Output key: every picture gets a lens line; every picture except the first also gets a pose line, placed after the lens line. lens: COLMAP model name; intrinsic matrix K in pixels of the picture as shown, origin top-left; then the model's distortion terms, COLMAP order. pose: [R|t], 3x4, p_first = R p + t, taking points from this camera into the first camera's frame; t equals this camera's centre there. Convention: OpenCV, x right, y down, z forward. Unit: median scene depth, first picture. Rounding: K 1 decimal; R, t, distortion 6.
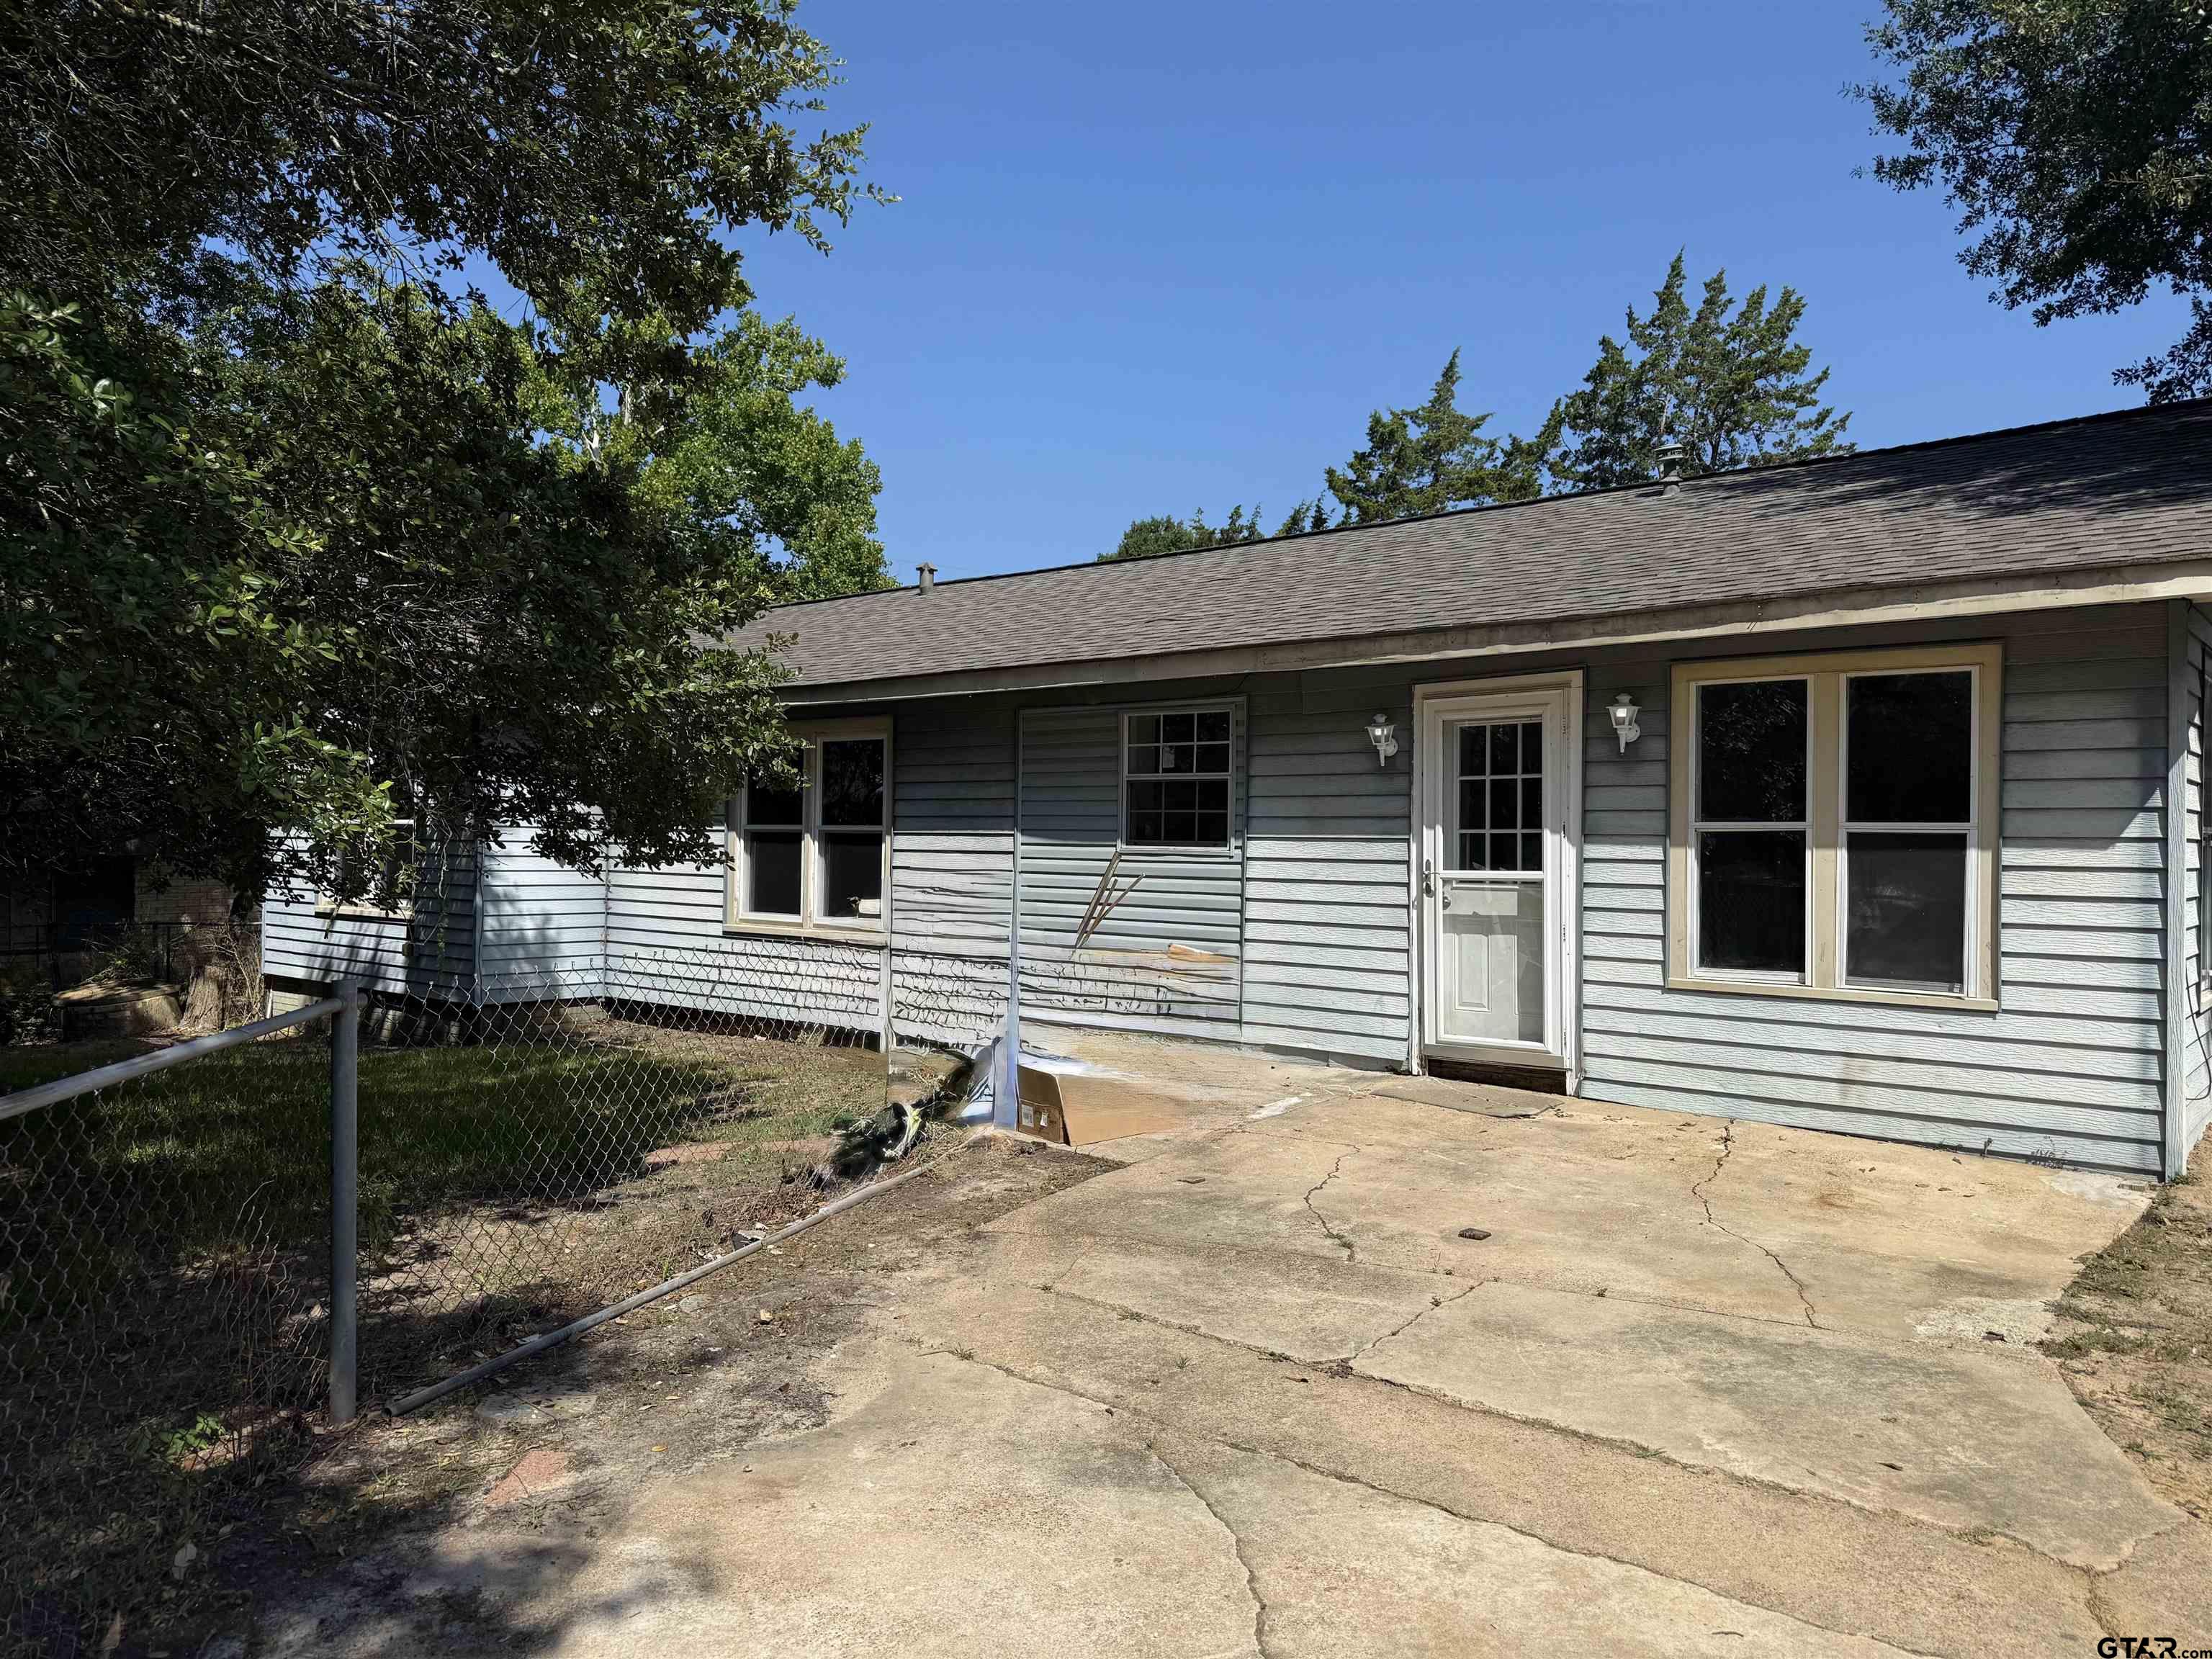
lens RADIAL K [[1576.3, 0, 1106.0], [0, 1576.3, 829.5], [0, 0, 1]] dist [0.152540, -0.248075]
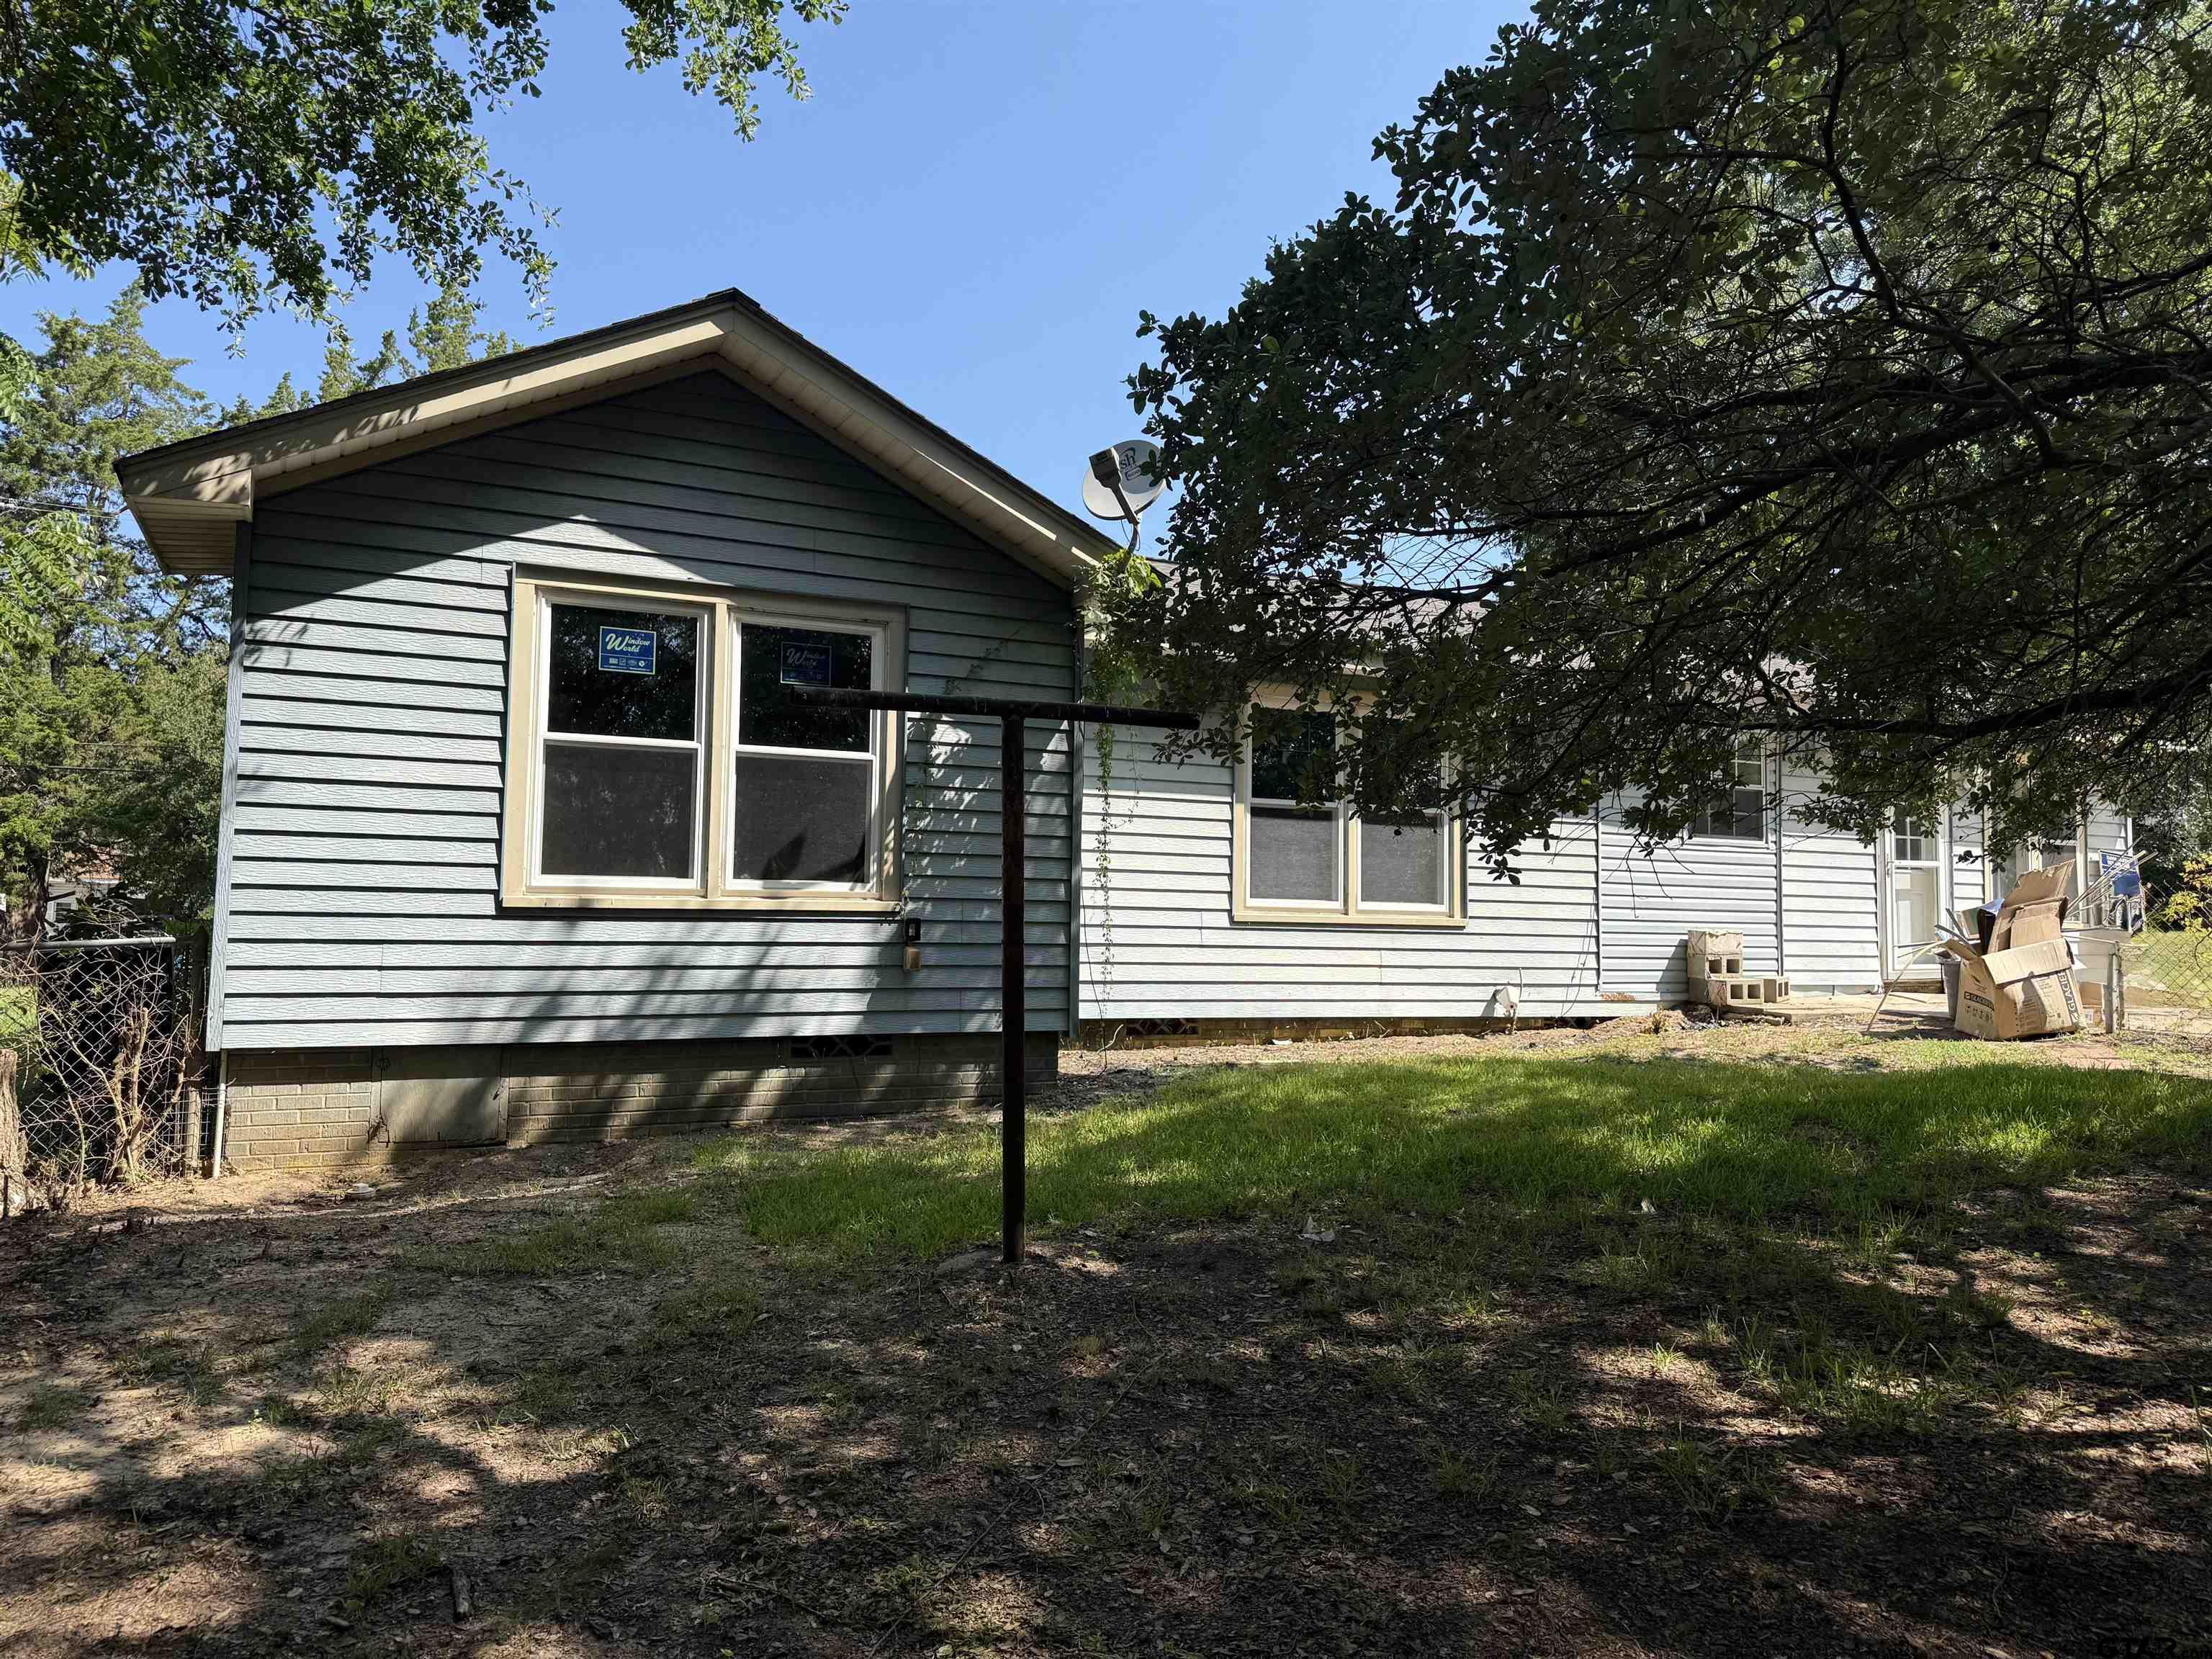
lens RADIAL K [[1537.1, 0, 1110.3], [0, 1537.1, 850.9], [0, 0, 1]] dist [-0.001369, -0.003048]
pose [[0.382548, -0.023050, 0.923648, -1.043912], [-0.065700, 0.996479, 0.052078, -0.009055], [-0.921597, -0.080606, 0.379686, 0.799330]]
